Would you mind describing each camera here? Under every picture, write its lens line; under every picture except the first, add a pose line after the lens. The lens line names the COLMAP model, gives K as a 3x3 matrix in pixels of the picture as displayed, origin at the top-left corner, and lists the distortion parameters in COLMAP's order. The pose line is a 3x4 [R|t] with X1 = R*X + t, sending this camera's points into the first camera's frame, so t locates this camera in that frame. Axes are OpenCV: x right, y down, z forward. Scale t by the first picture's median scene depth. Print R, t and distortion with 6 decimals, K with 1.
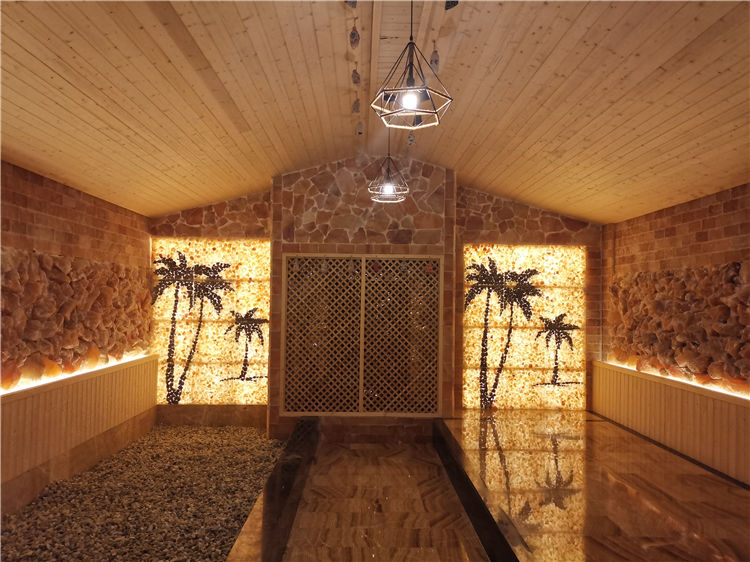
lens RADIAL K [[590.1, 0, 375.0], [0, 590.1, 281.0], [0, 0, 1]] dist [-0.013411, -0.001227]
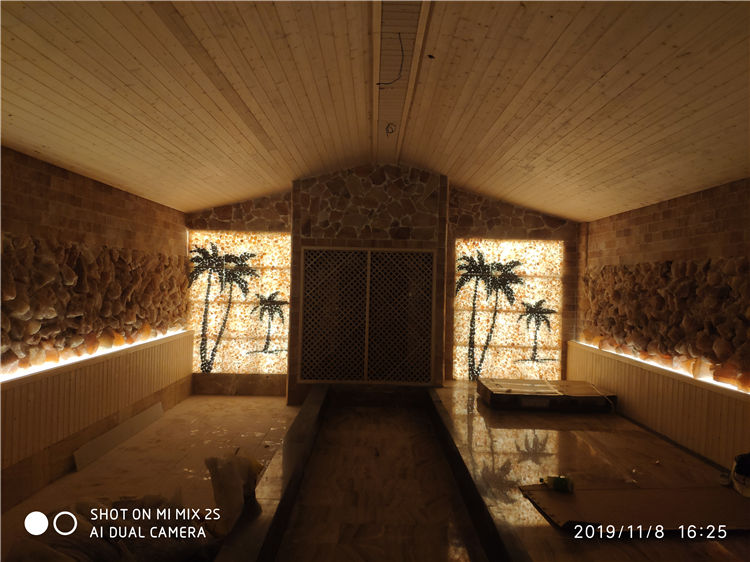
lens RADIAL K [[589.0, 0, 375.0], [0, 589.0, 281.0], [0, 0, 1]] dist [0.096748, -0.154315]
pose [[0.999726, 0.011215, -0.020528, 0.016499], [-0.010556, 0.999435, 0.031912, -0.015505], [0.020874, -0.031687, 0.999280, -0.175962]]
